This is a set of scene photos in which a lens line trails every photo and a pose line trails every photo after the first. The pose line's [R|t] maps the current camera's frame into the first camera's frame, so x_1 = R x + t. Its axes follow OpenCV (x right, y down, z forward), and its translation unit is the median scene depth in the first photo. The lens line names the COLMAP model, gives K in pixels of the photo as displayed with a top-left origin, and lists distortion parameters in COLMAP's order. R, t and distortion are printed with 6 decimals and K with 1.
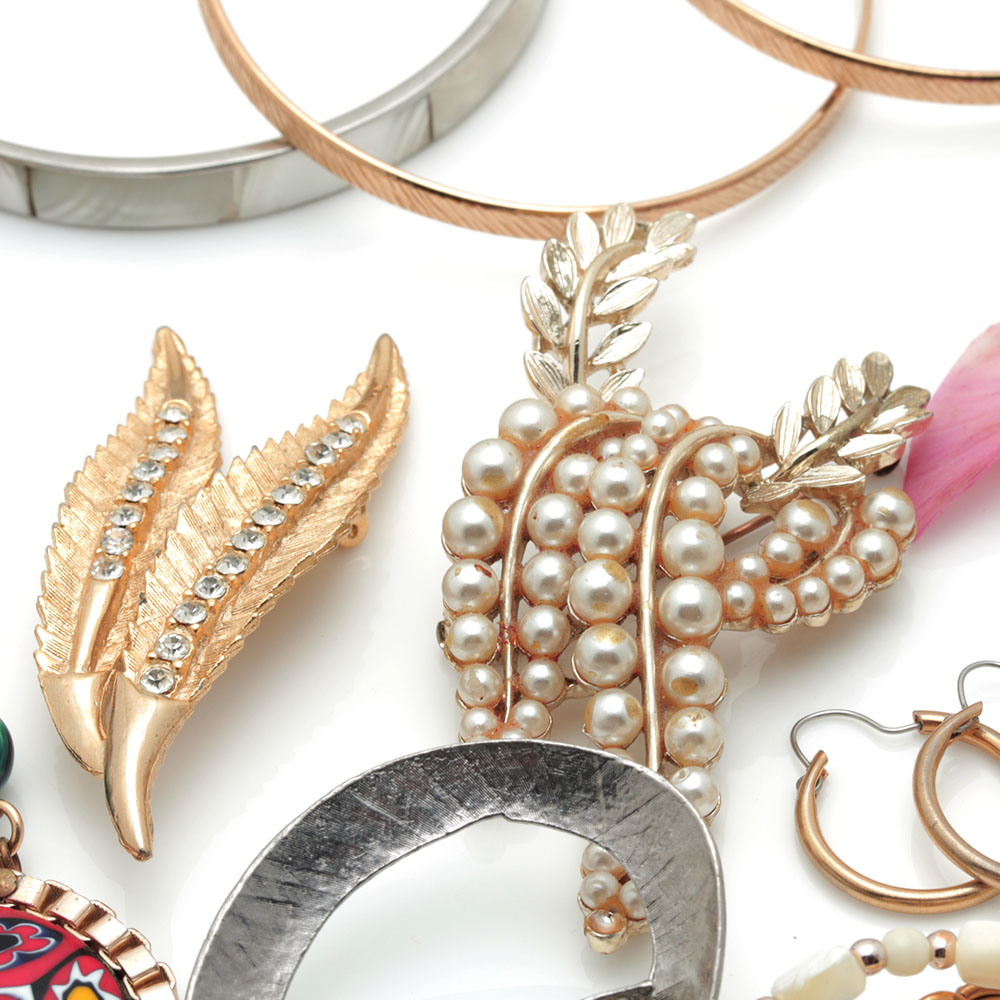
lens RADIAL K [[4620.3, 0, 500.0], [0, 4620.3, 500.0], [0, 0, 1]] dist [-0.143985, 1.983800]
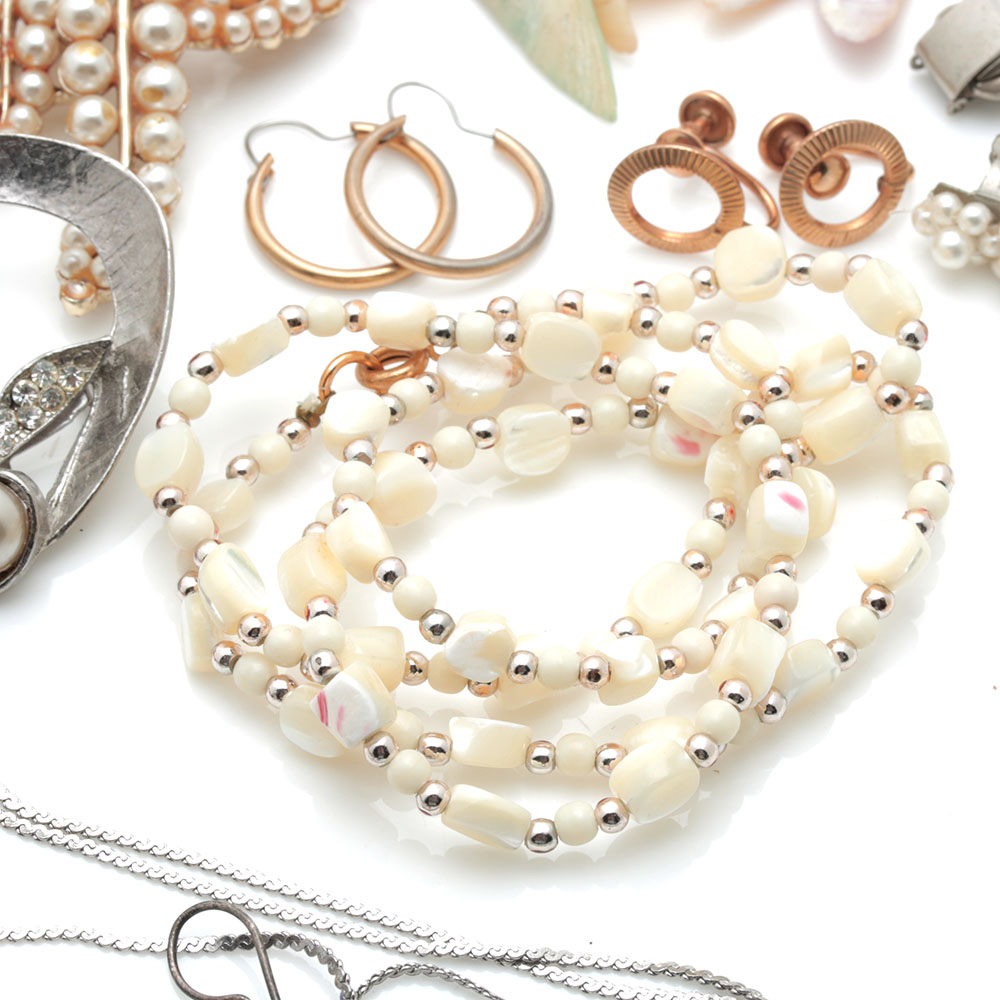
lens RADIAL K [[4620.3, 0, 500.0], [0, 4620.3, 500.0], [0, 0, 1]] dist [-0.143985, 1.983800]
pose [[0.997814, 0.017723, 0.063657, 0.055415], [-0.023998, 0.994777, 0.099207, 0.024289], [-0.061567, -0.100518, 0.993029, -0.188031]]
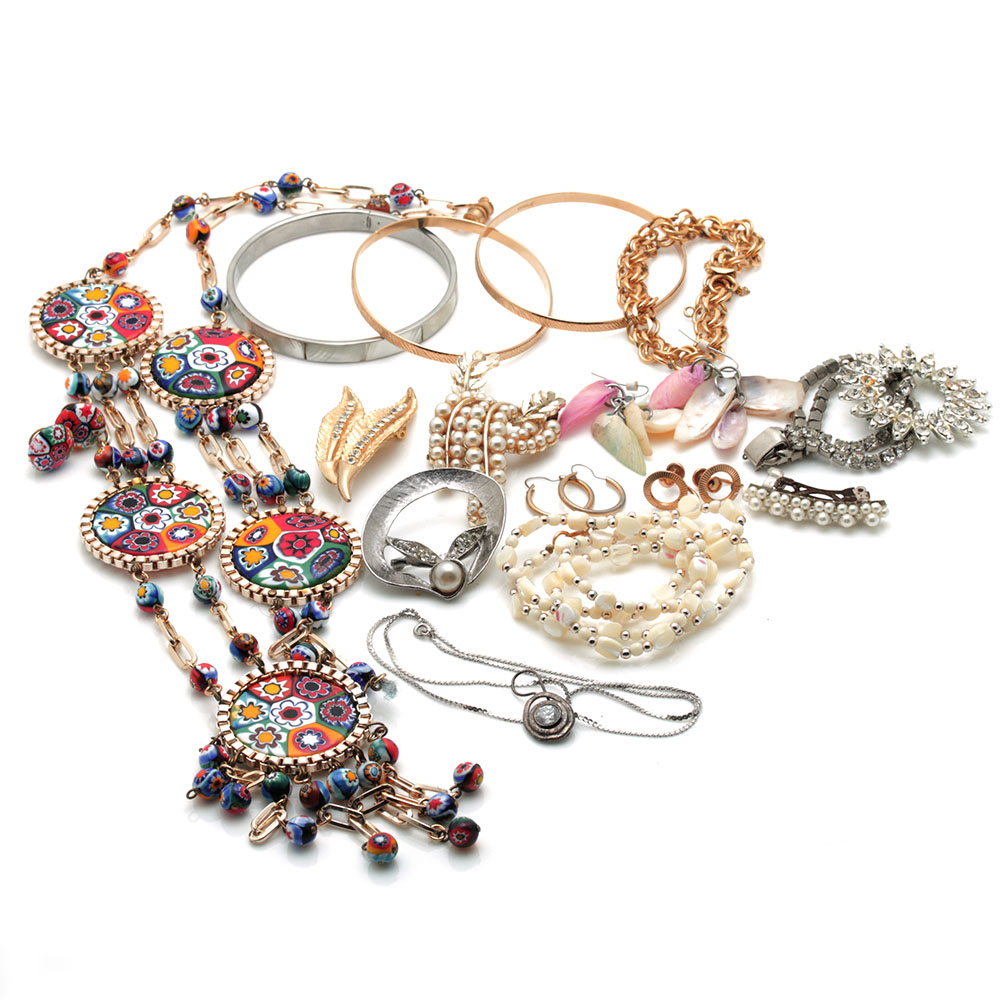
lens RADIAL K [[4532.7, 0, 416.9], [0, 4532.7, 500.0], [0, 0, 1]] dist [-0.105645, -0.949182]
pose [[0.999699, 0.014579, 0.019728, -0.093079], [-0.010396, 0.980231, -0.197583, 0.780706], [-0.022219, 0.197318, 0.980088, -2.518101]]
